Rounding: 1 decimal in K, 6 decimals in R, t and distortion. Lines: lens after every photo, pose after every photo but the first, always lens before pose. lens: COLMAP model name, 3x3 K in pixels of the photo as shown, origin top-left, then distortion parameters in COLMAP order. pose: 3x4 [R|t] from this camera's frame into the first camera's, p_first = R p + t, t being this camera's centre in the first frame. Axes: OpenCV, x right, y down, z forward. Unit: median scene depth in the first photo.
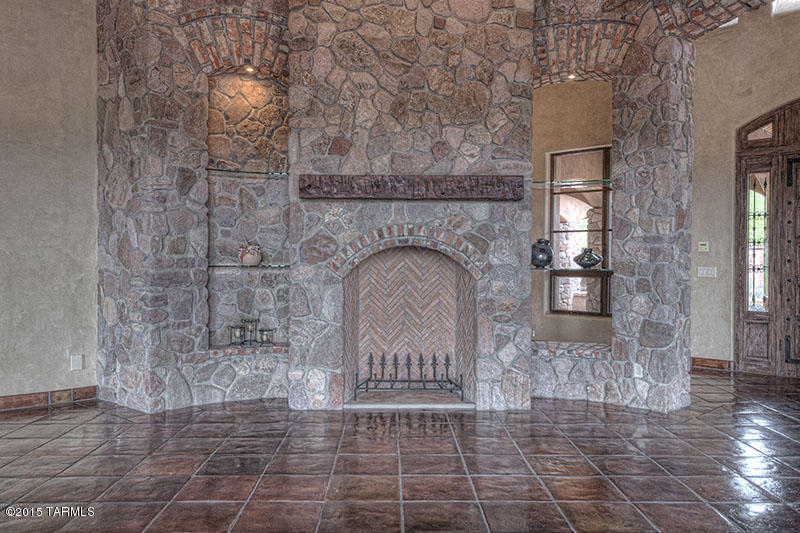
lens RADIAL K [[644.2, 0, 397.8], [0, 644.2, 266.6], [0, 0, 1]] dist [0.020616, 0.001216]
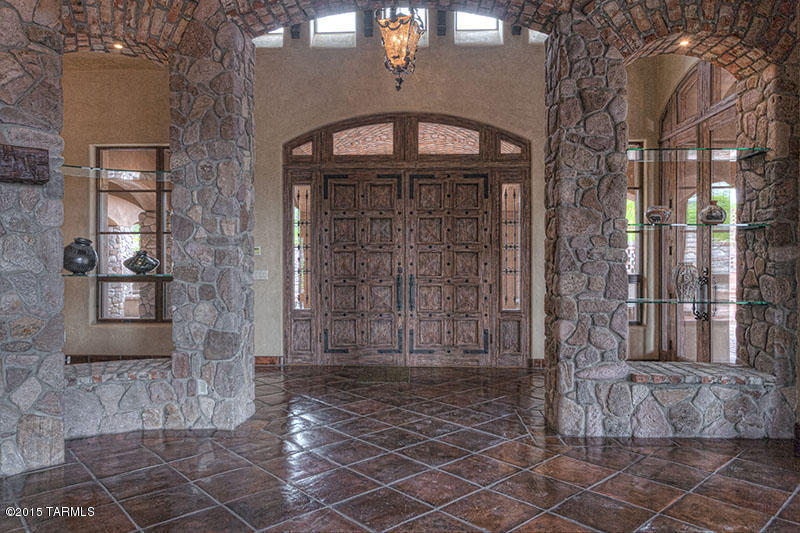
lens RADIAL K [[543.9, 0, 397.4], [0, 543.9, 265.9], [0, 0, 1]] dist [0.000786, 0.007114]
pose [[0.745526, -0.007845, 0.666430, 0.070436], [0.011351, 0.999935, -0.000927, -0.003559], [-0.666379, 0.008256, 0.745567, 0.250697]]
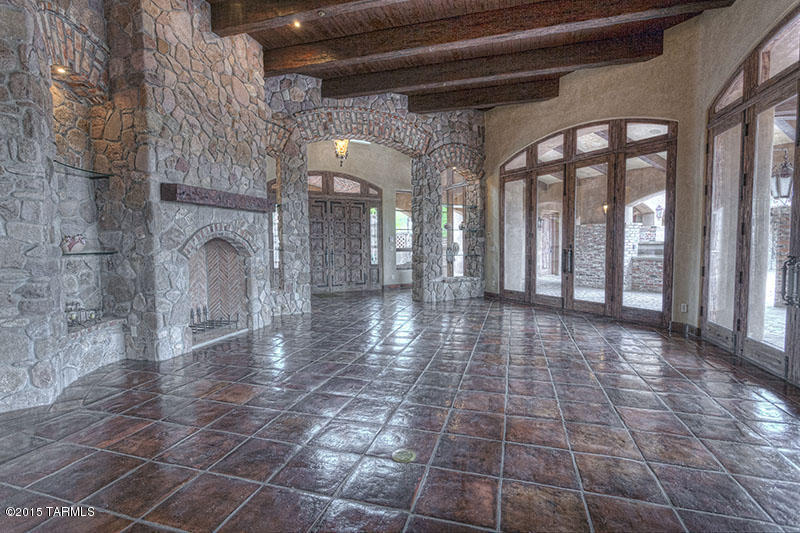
lens RADIAL K [[382.3, 0, 400.3], [0, 382.3, 264.4], [0, 0, 1]] dist [-0.001914, 0.000488]
pose [[0.301341, -0.060453, 0.951598, -0.710670], [0.022713, 0.998160, 0.056219, -0.007336], [-0.953246, 0.004673, 0.302159, 0.286046]]
